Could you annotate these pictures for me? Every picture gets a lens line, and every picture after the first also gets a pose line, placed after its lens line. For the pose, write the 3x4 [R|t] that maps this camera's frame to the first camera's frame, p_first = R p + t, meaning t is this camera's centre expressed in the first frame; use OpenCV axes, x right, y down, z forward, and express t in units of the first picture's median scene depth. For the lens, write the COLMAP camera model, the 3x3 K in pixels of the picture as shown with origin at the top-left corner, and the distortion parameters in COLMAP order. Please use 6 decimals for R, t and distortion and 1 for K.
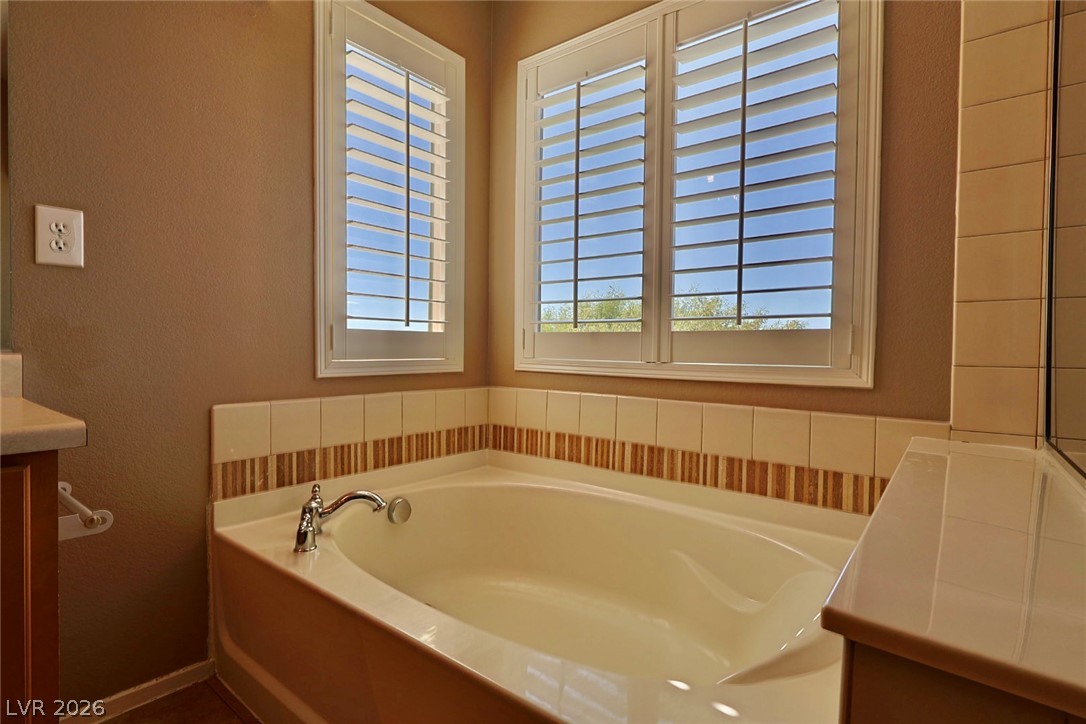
lens RADIAL K [[529.0, 0, 544.5], [0, 529.0, 362.9], [0, 0, 1]] dist [-0.002805, -0.001046]
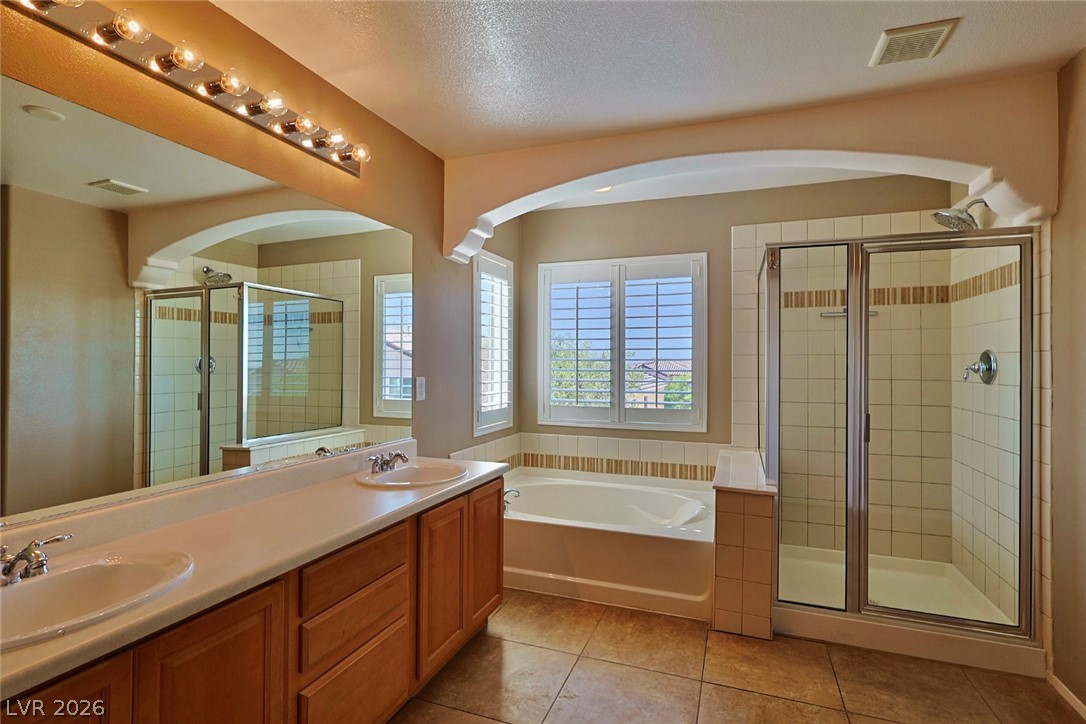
lens RADIAL K [[529.0, 0, 539.8], [0, 529.0, 359.7], [0, 0, 1]] dist [-0.002805, -0.001046]
pose [[0.952870, -0.006762, 0.303304, -0.781430], [0.015344, 0.999546, -0.025918, -0.209245], [-0.302991, 0.029351, 0.952541, -1.024188]]
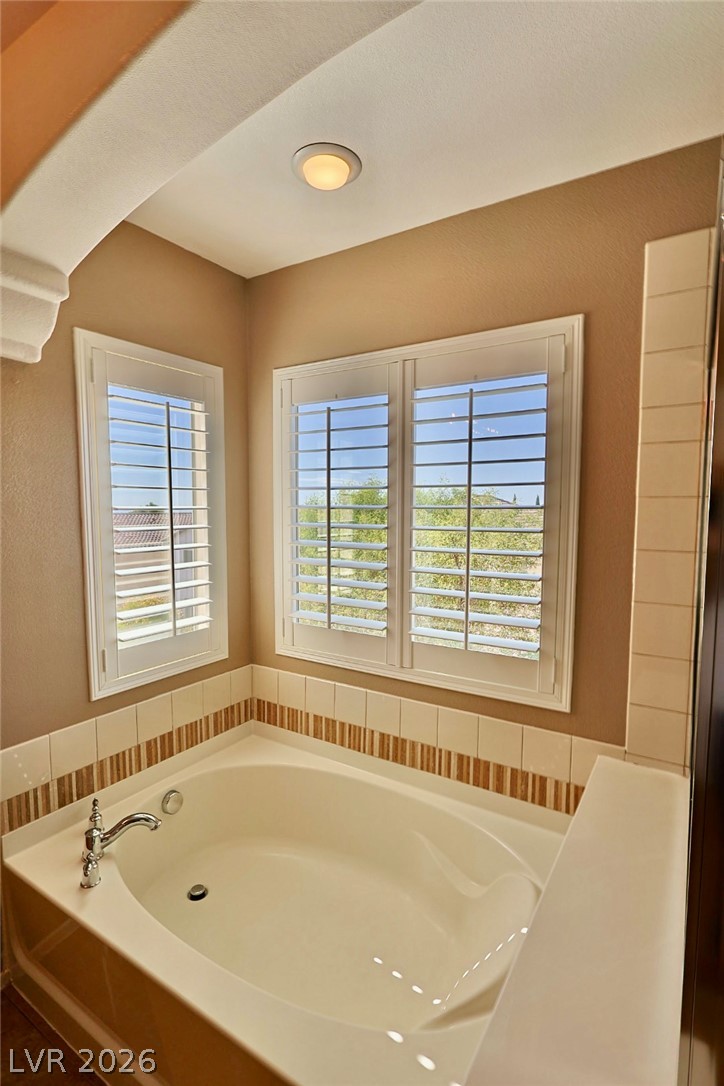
lens RADIAL K [[529.0, 0, 364.2], [0, 529.0, 544.7], [0, 0, 1]] dist [-0.002805, -0.001046]
pose [[0.995273, -0.016370, 0.095731, 0.030697], [0.011254, 0.998492, 0.053737, -0.334466], [-0.096466, -0.052405, 0.993956, -0.120816]]
